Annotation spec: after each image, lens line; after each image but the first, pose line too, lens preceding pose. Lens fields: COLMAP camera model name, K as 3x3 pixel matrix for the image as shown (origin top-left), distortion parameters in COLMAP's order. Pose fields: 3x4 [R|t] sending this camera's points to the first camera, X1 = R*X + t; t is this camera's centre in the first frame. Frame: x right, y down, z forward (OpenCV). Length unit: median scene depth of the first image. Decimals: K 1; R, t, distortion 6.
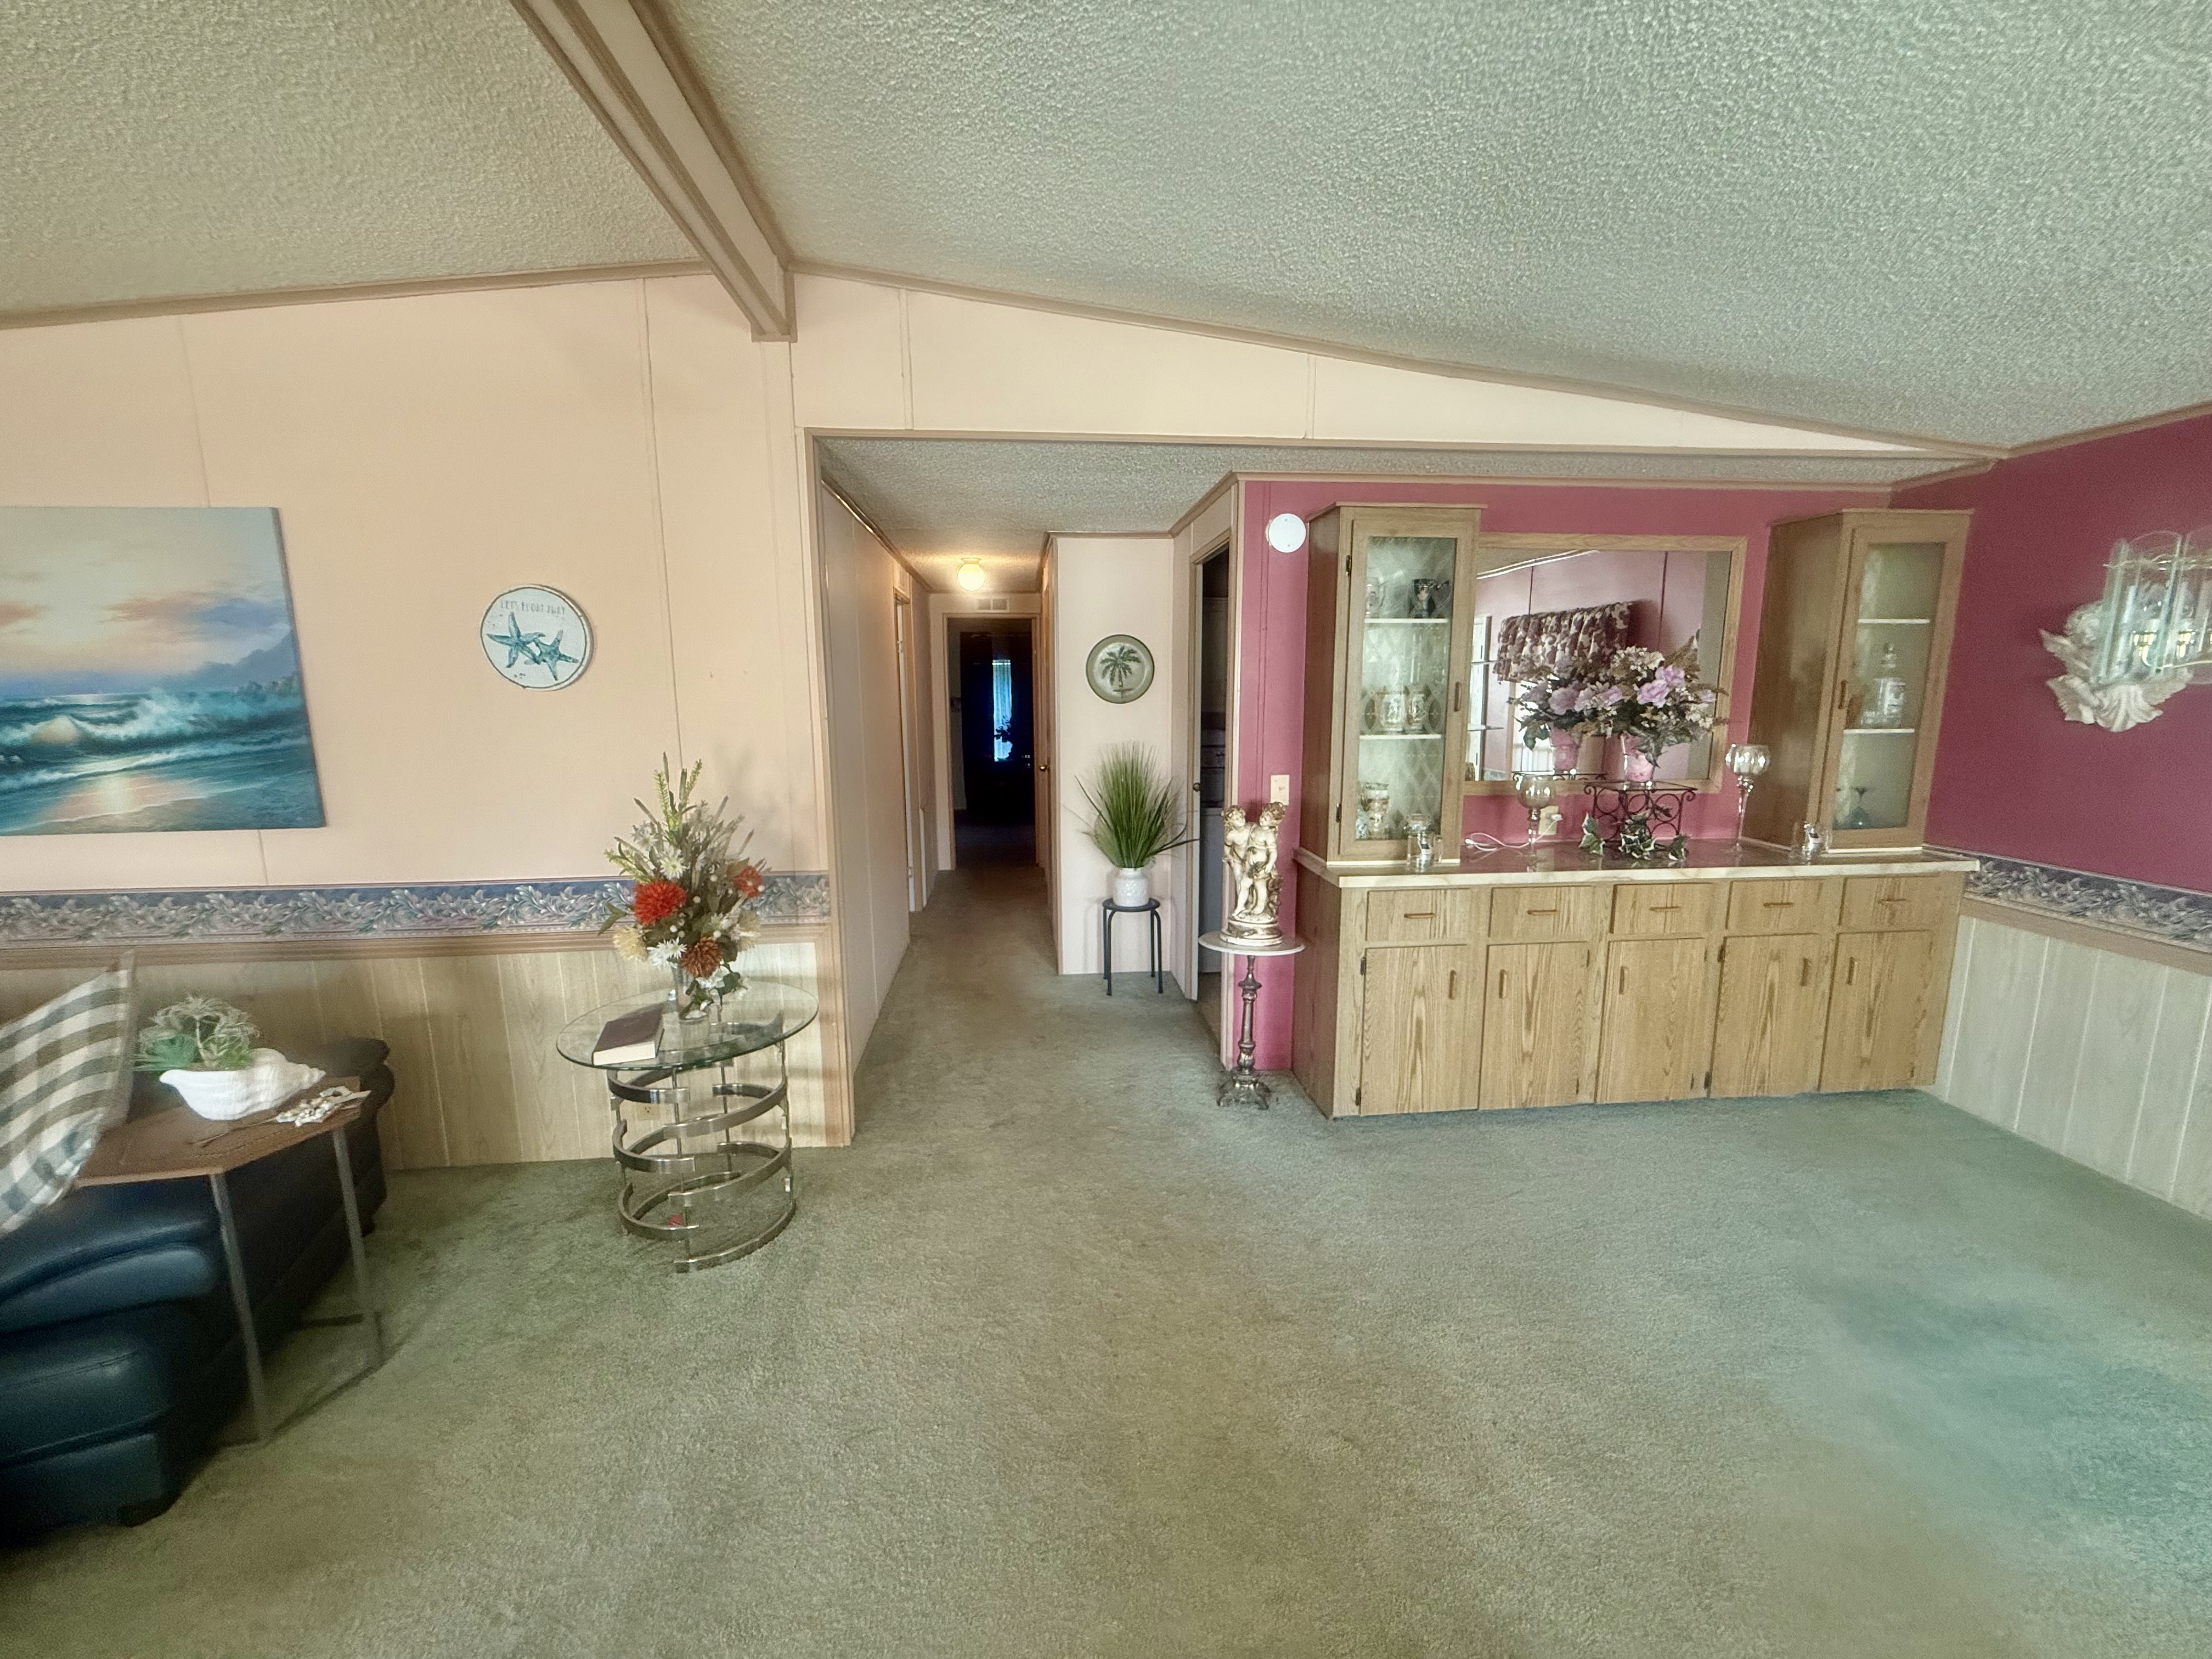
lens RADIAL K [[884.3, 0, 1102.9], [0, 884.3, 831.1], [0, 0, 1]] dist [-0.002254, 0.000685]
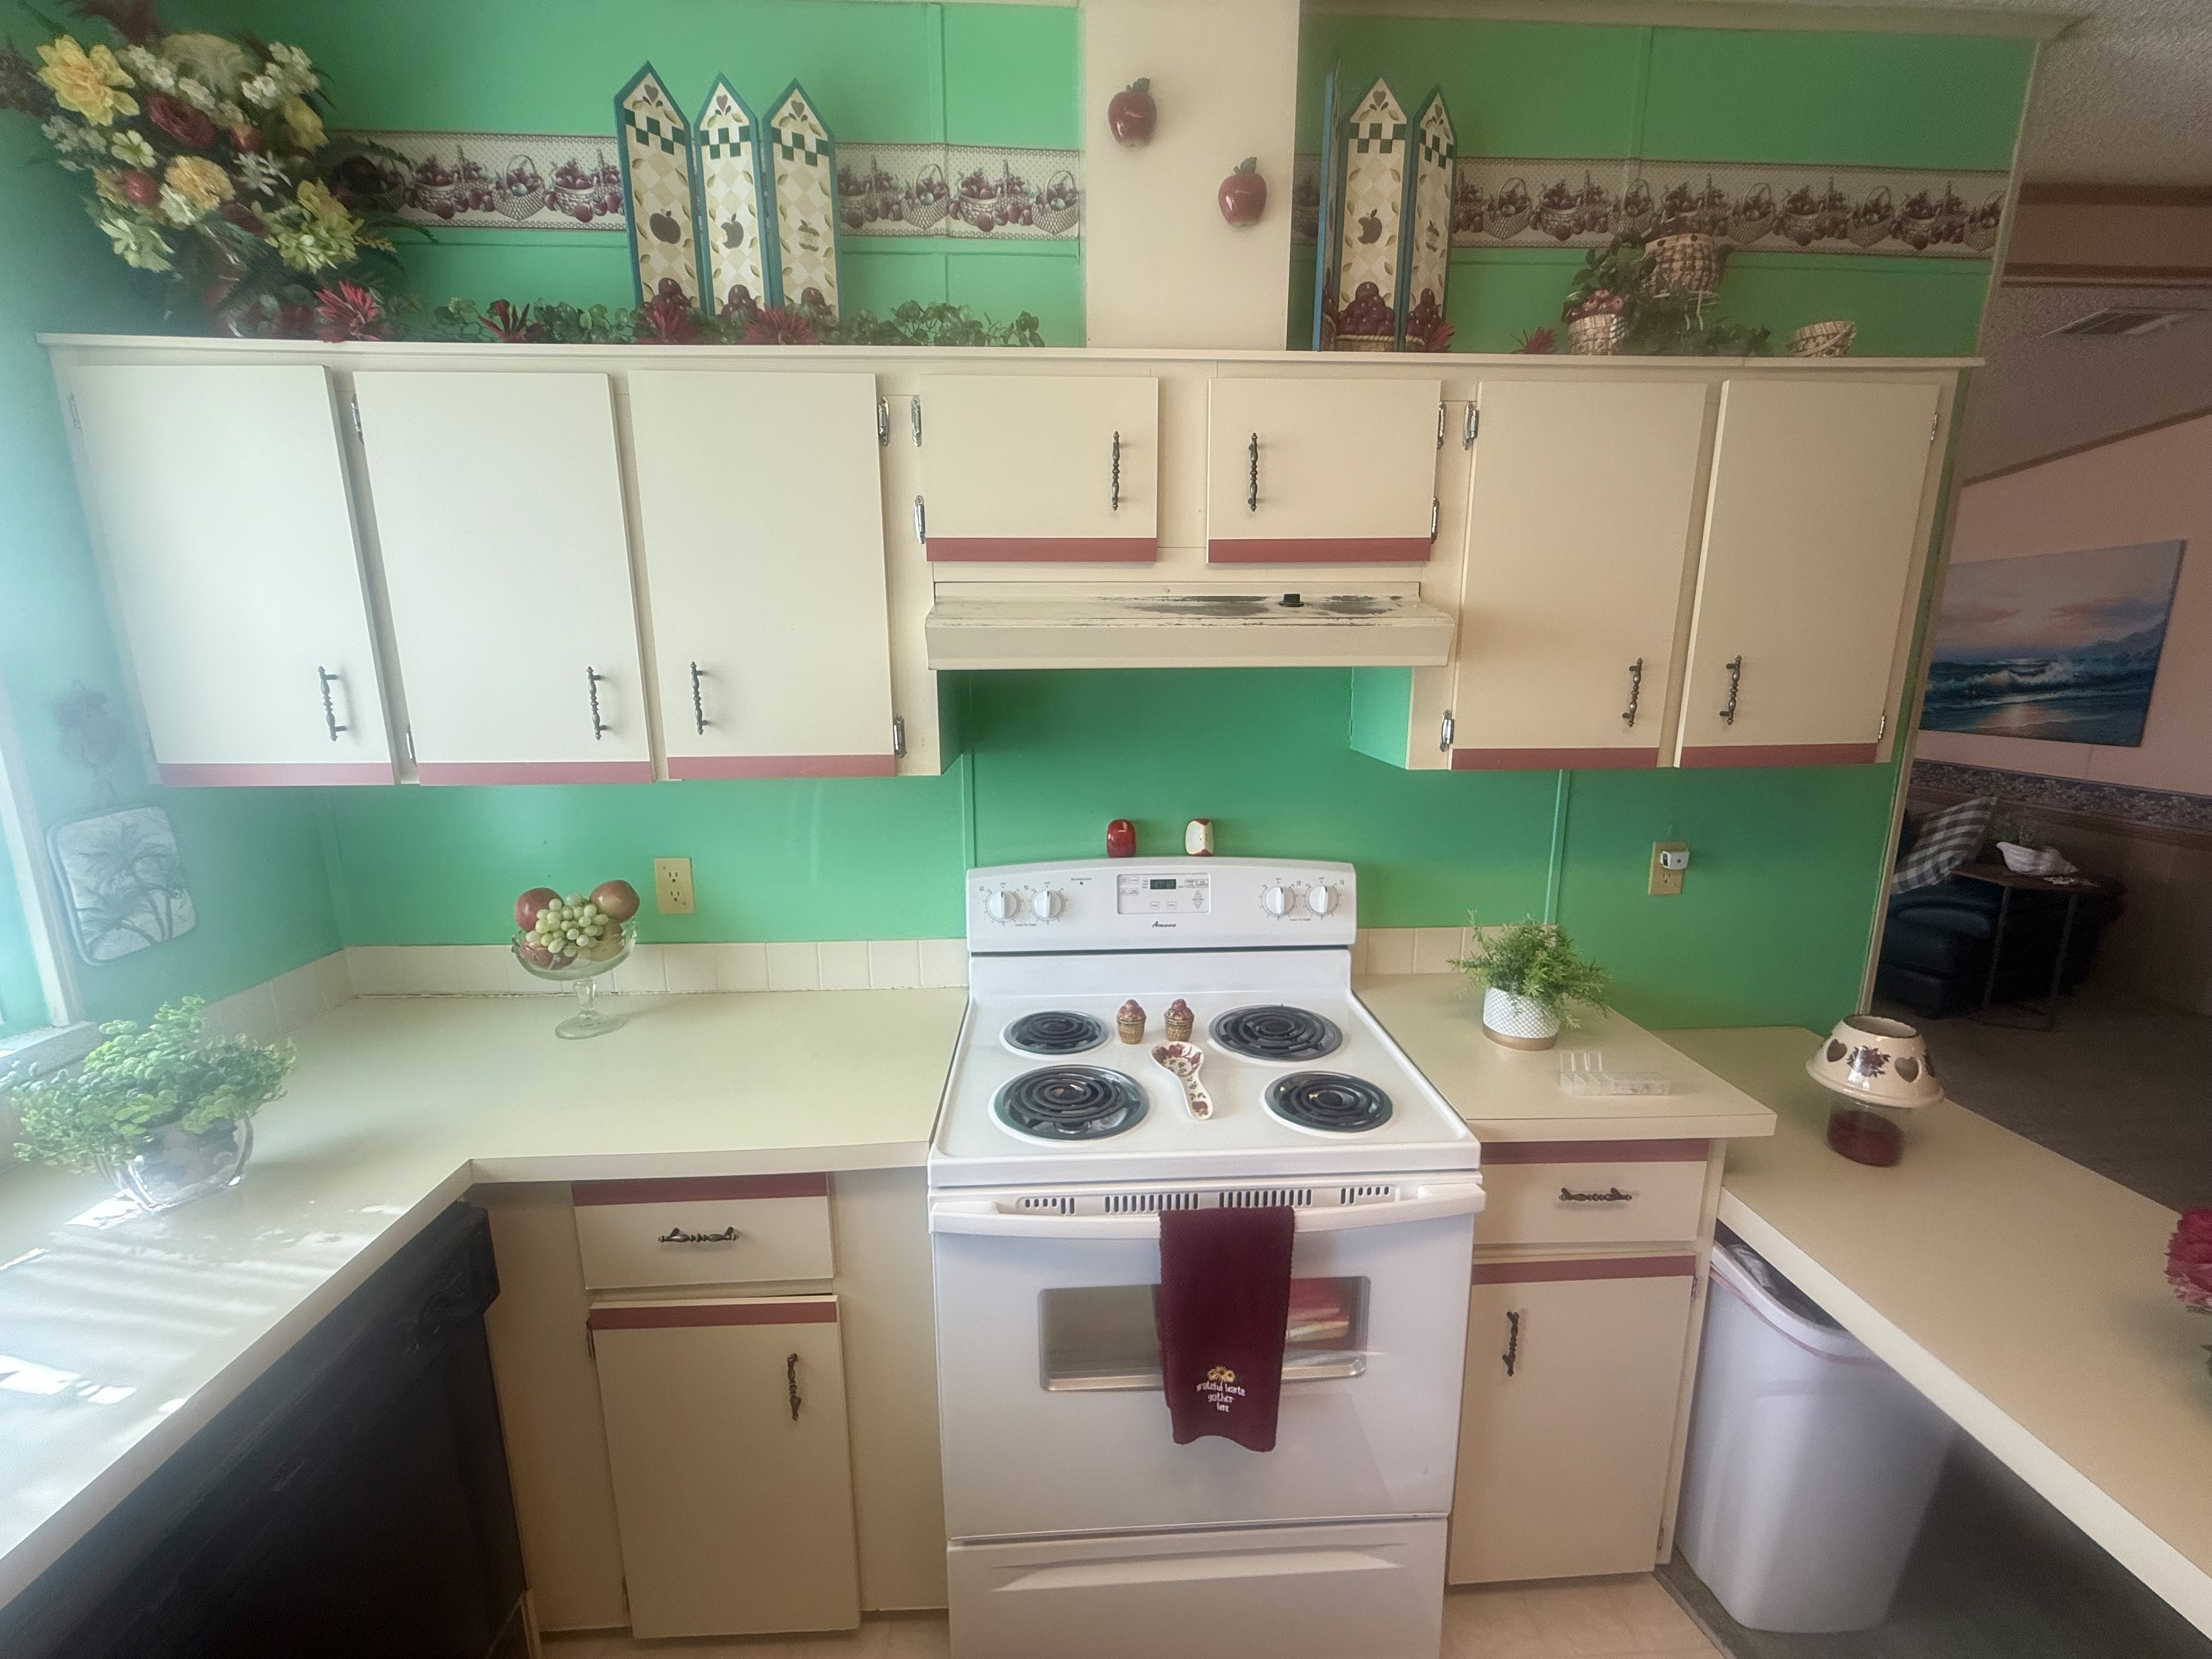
lens RADIAL K [[884.3, 0, 1109.2], [0, 884.3, 829.5], [0, 0, 1]] dist [-0.002254, 0.000685]
pose [[-0.045789, 0.200274, -0.978669, 0.642751], [-0.161599, 0.965308, 0.205101, 0.094447], [0.985794, 0.167544, -0.011836, -0.634523]]
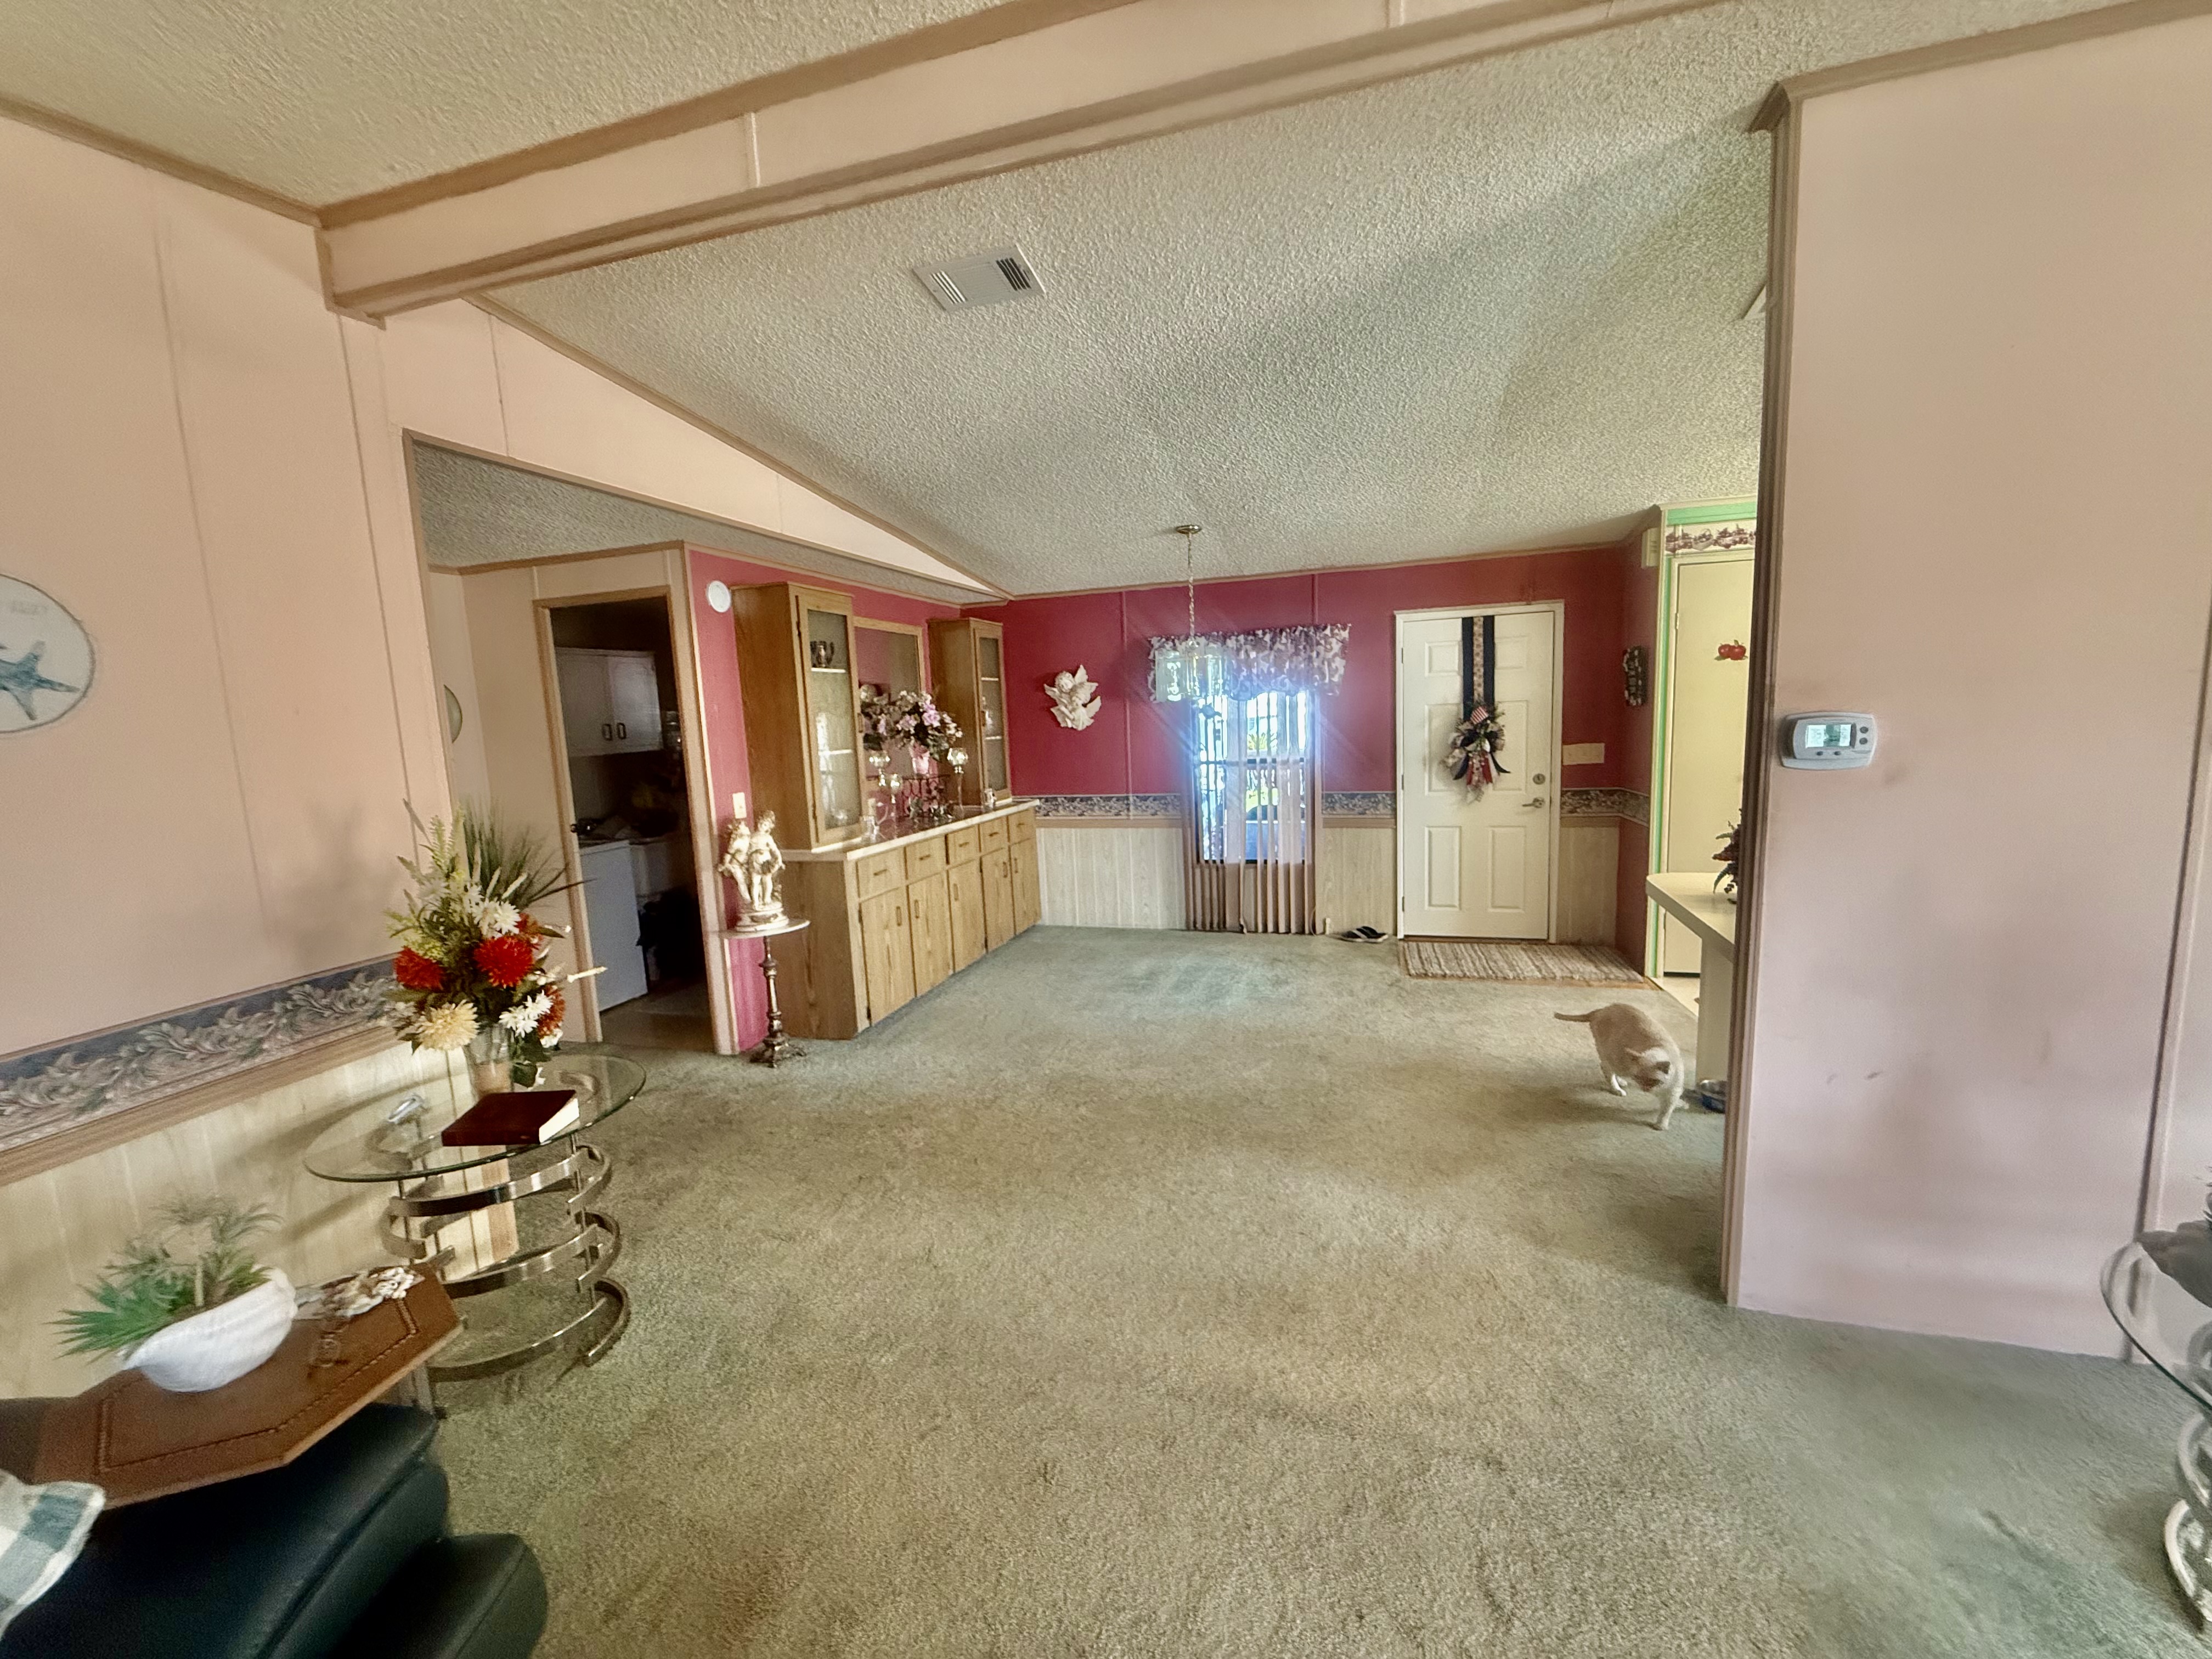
lens RADIAL K [[884.3, 0, 1105.0], [0, 884.3, 831.8], [0, 0, 1]] dist [-0.002254, 0.000685]
pose [[0.390344, -0.132481, 0.911088, -0.787198], [0.193848, 0.979235, 0.059338, 0.015713], [-0.900030, 0.153450, 0.407920, 0.068238]]
